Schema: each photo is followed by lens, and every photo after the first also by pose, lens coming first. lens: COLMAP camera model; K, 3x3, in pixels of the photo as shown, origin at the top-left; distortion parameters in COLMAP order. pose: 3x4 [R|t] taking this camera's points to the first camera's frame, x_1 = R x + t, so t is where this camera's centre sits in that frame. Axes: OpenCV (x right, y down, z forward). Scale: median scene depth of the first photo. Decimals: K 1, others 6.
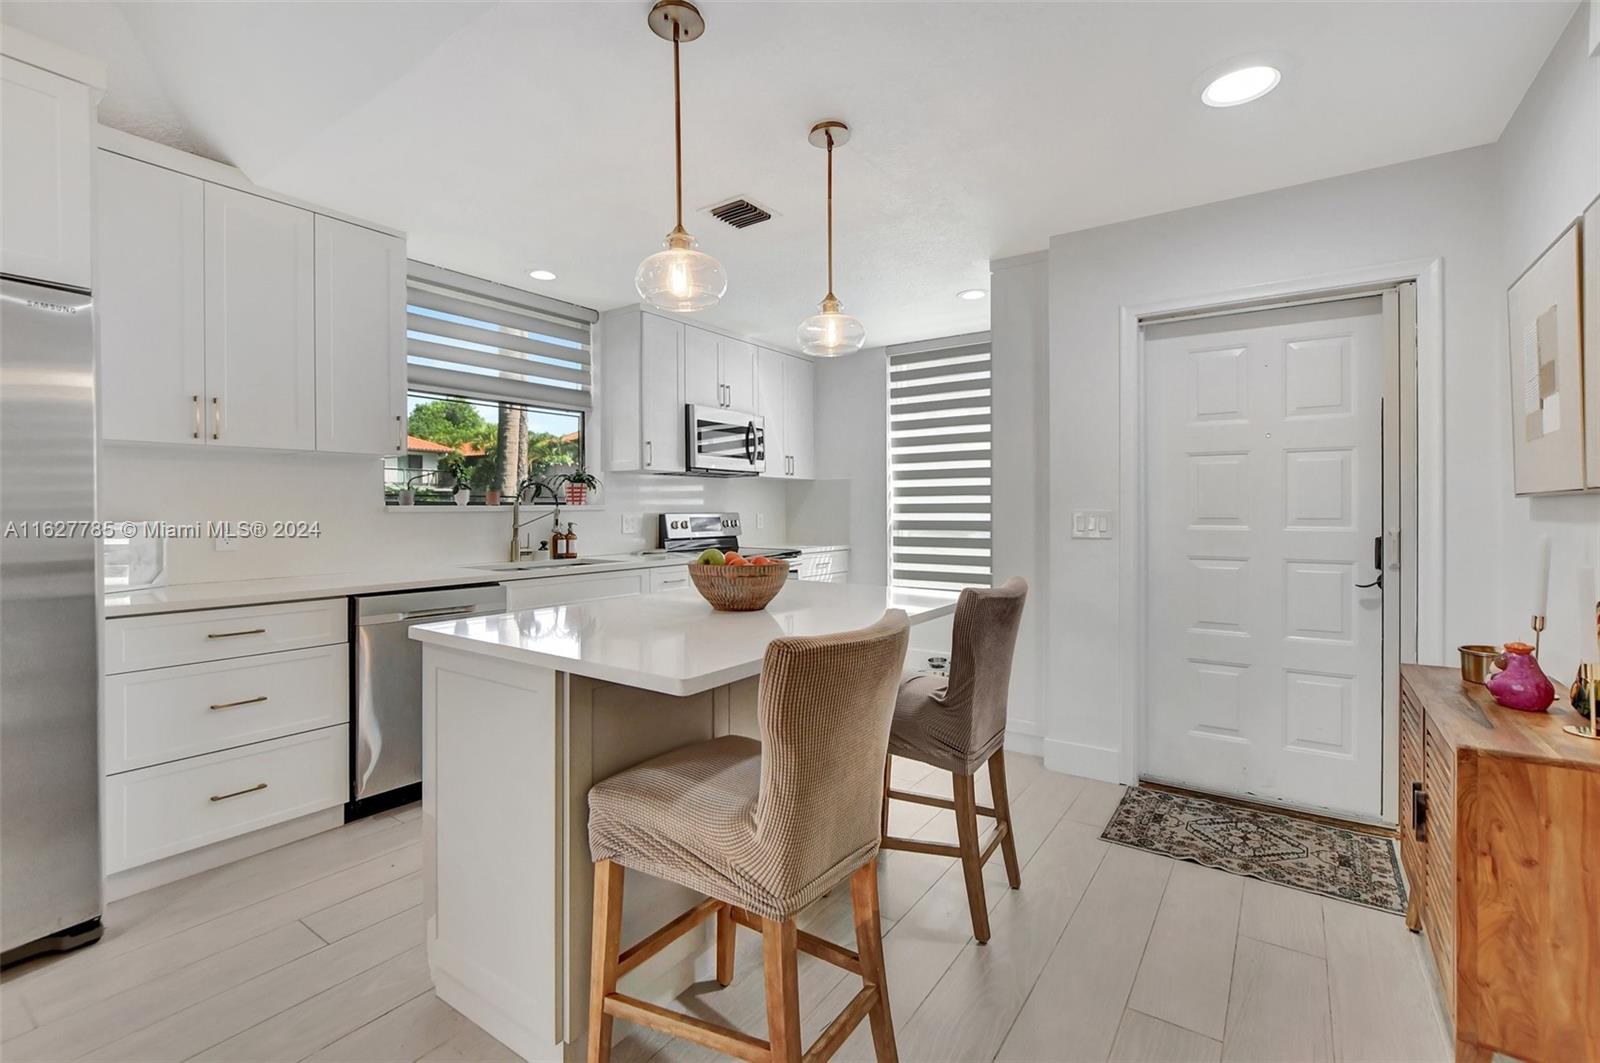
lens RADIAL K [[734.5, 0, 804.1], [0, 734.5, 517.5], [0, 0, 1]] dist [0.026537, -0.000181]
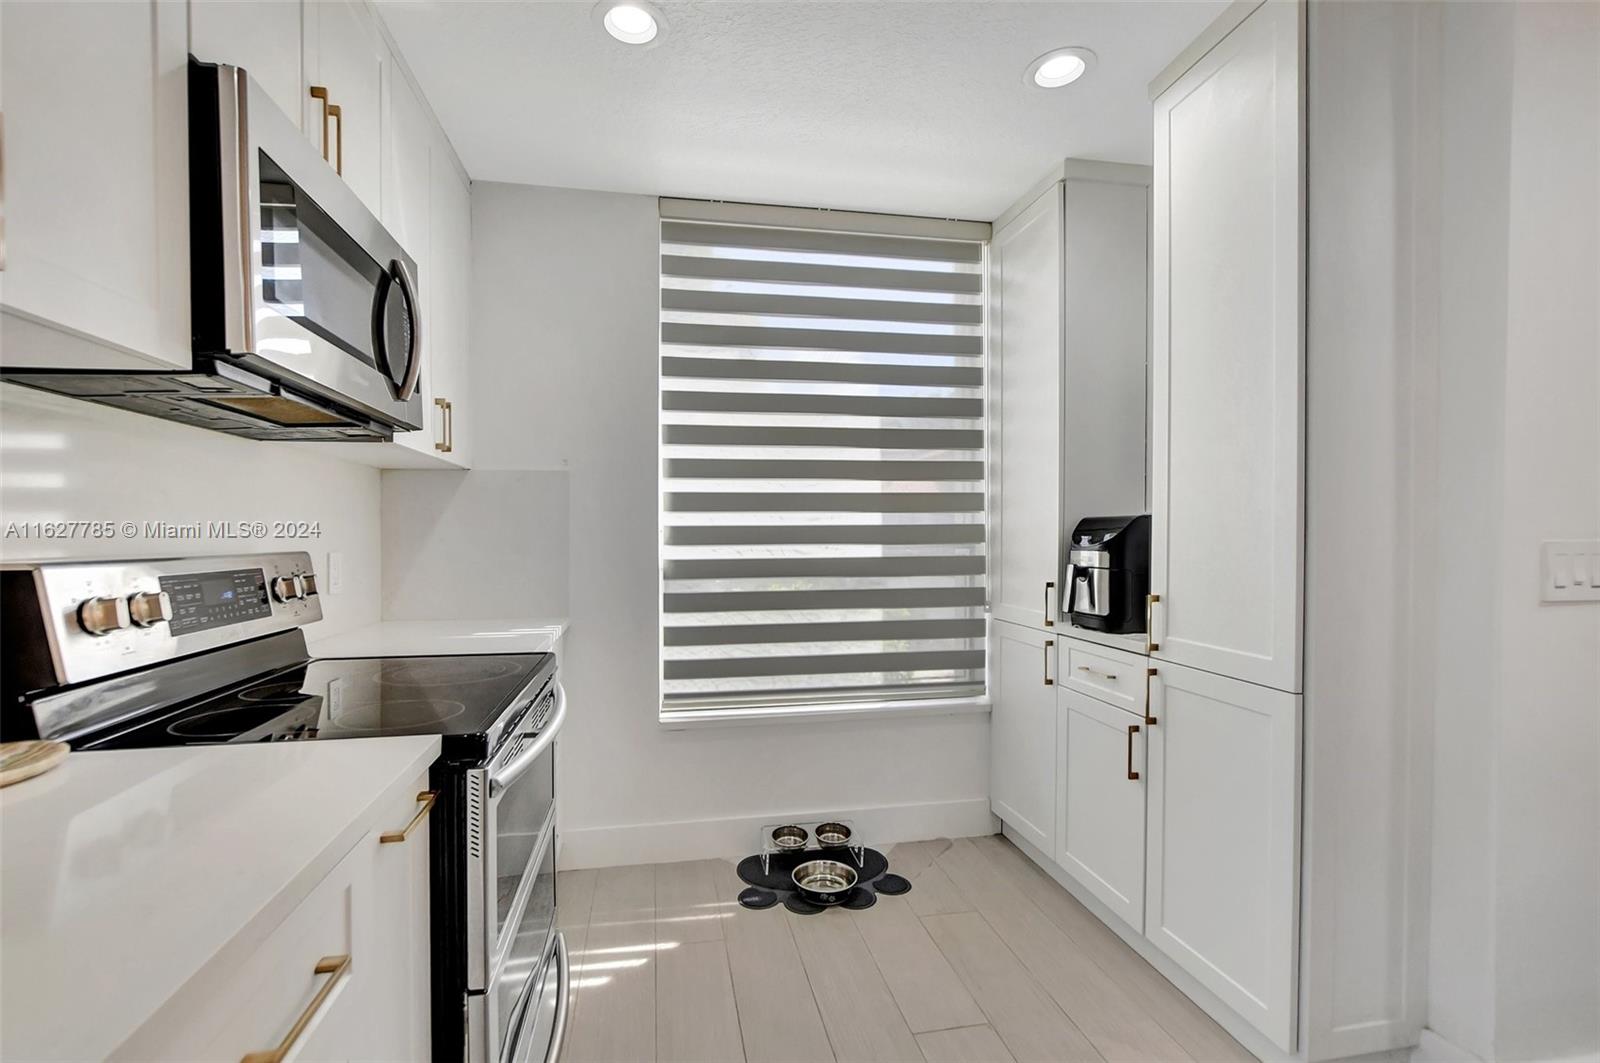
lens RADIAL K [[722.0, 0, 821.2], [0, 722.0, 535.8], [0, 0, 1]] dist [-0.018993, 0.000023]
pose [[0.692927, -0.001894, 0.721005, -0.262474], [0.009913, 0.999927, -0.006901, -0.014003], [-0.720940, 0.011929, 0.692895, 1.035338]]
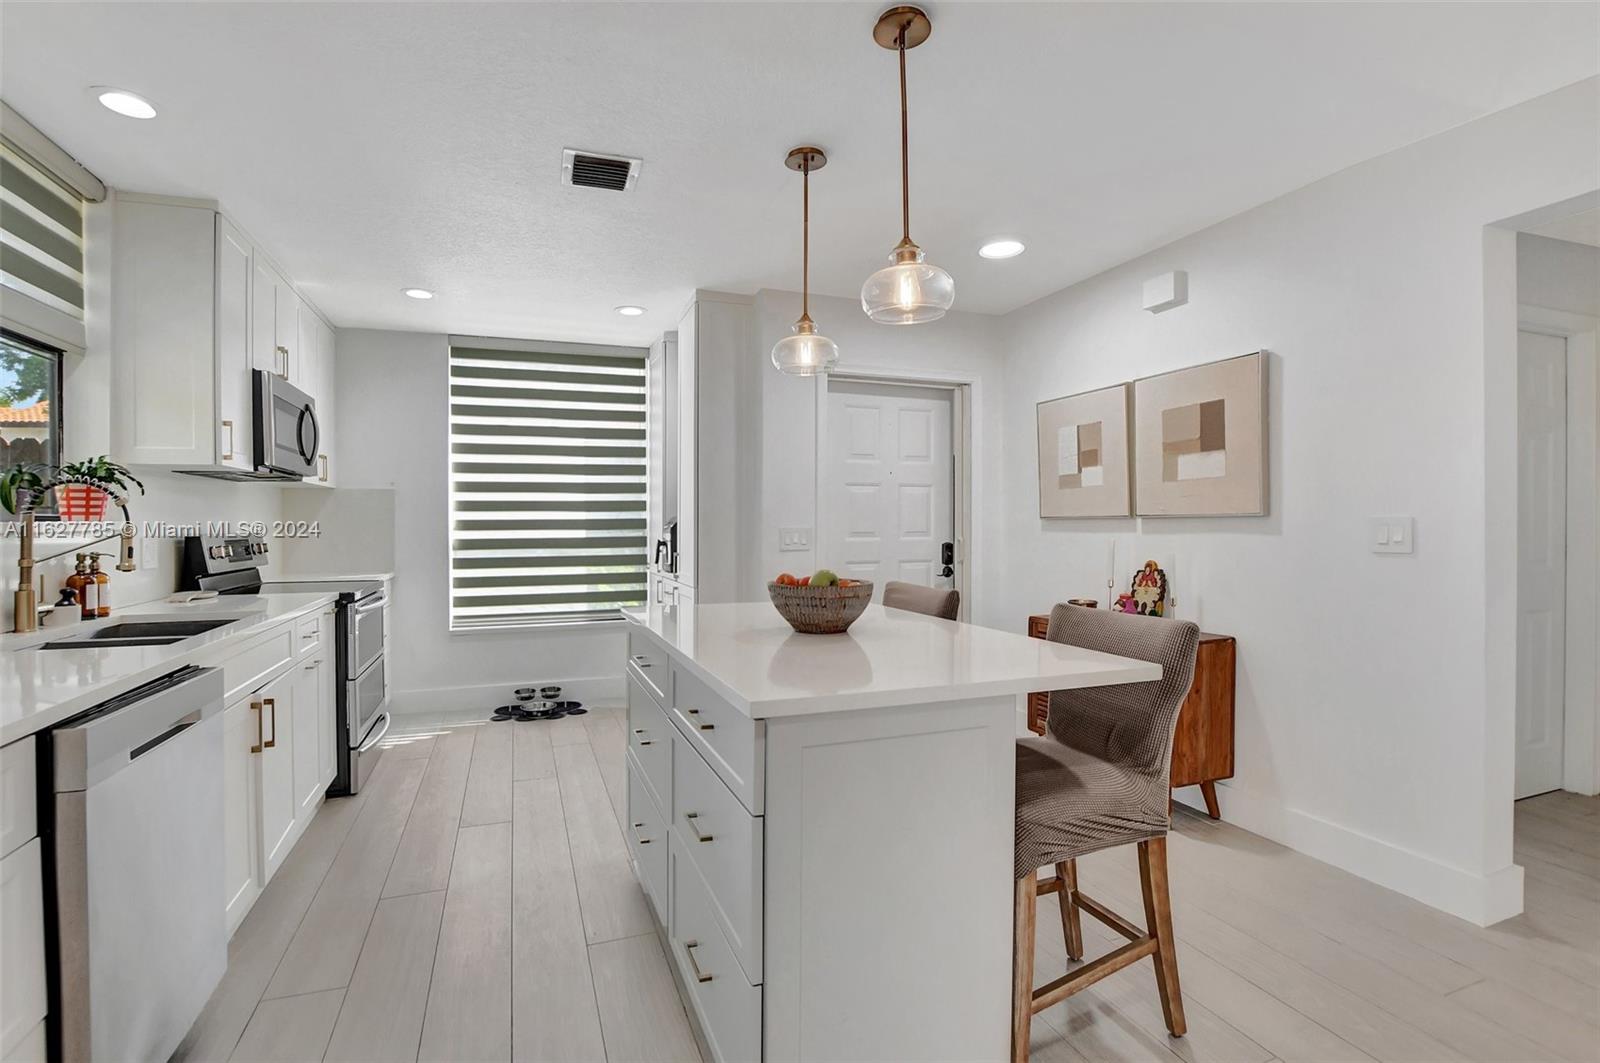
lens RADIAL K [[732.9, 0, 797.2], [0, 732.9, 527.4], [0, 0, 1]] dist [-0.011841, 0.000155]
pose [[0.582069, -0.005544, 0.813121, -0.584950], [0.011289, 0.999935, -0.001263, -0.007175], [-0.813061, 0.009915, 0.582094, 0.315770]]
